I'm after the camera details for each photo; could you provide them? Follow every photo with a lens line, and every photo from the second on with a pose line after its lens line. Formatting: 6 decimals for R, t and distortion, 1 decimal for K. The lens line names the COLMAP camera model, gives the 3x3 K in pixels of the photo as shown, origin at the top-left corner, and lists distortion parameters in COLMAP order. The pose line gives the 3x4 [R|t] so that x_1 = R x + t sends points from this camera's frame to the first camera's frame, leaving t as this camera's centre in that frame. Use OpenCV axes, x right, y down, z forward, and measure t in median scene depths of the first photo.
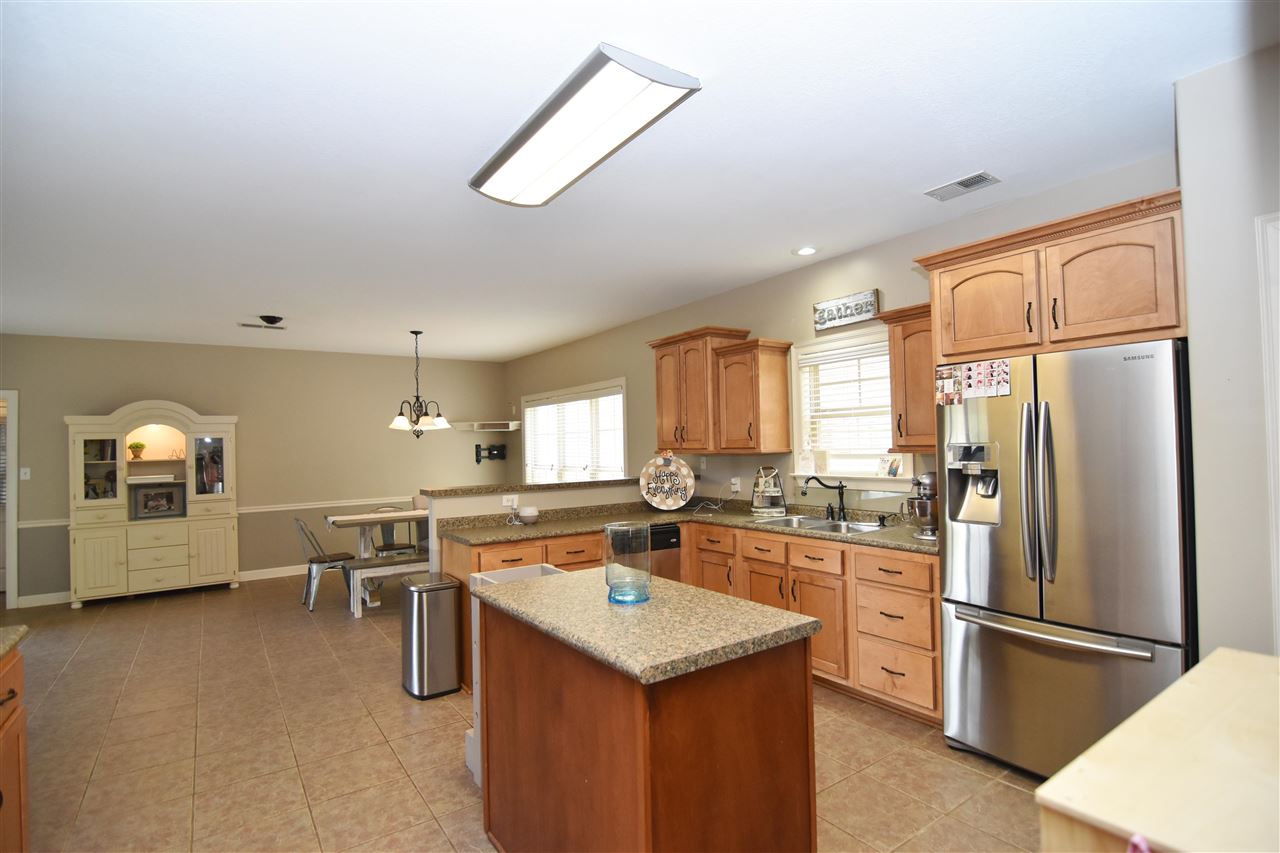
lens RADIAL K [[616.0, 0, 642.2], [0, 616.0, 429.6], [0, 0, 1]] dist [-0.004374, -0.011061]
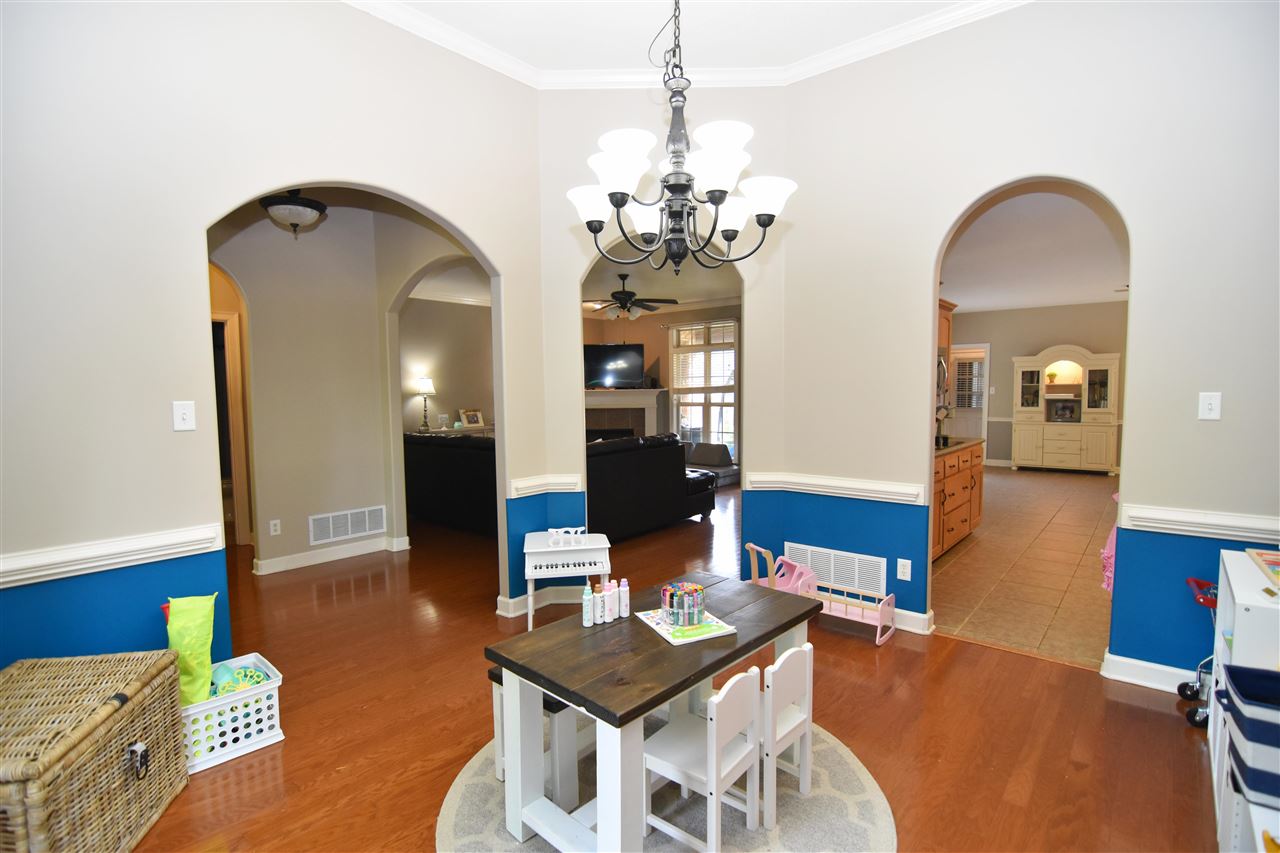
lens RADIAL K [[616.0, 0, 643.6], [0, 616.0, 427.6], [0, 0, 1]] dist [-0.004374, -0.011061]
pose [[0.251227, 0.085513, -0.964144, 0.503827], [0.025711, 0.995149, 0.094962, -0.017669], [0.967587, -0.048646, 0.247809, -0.471581]]
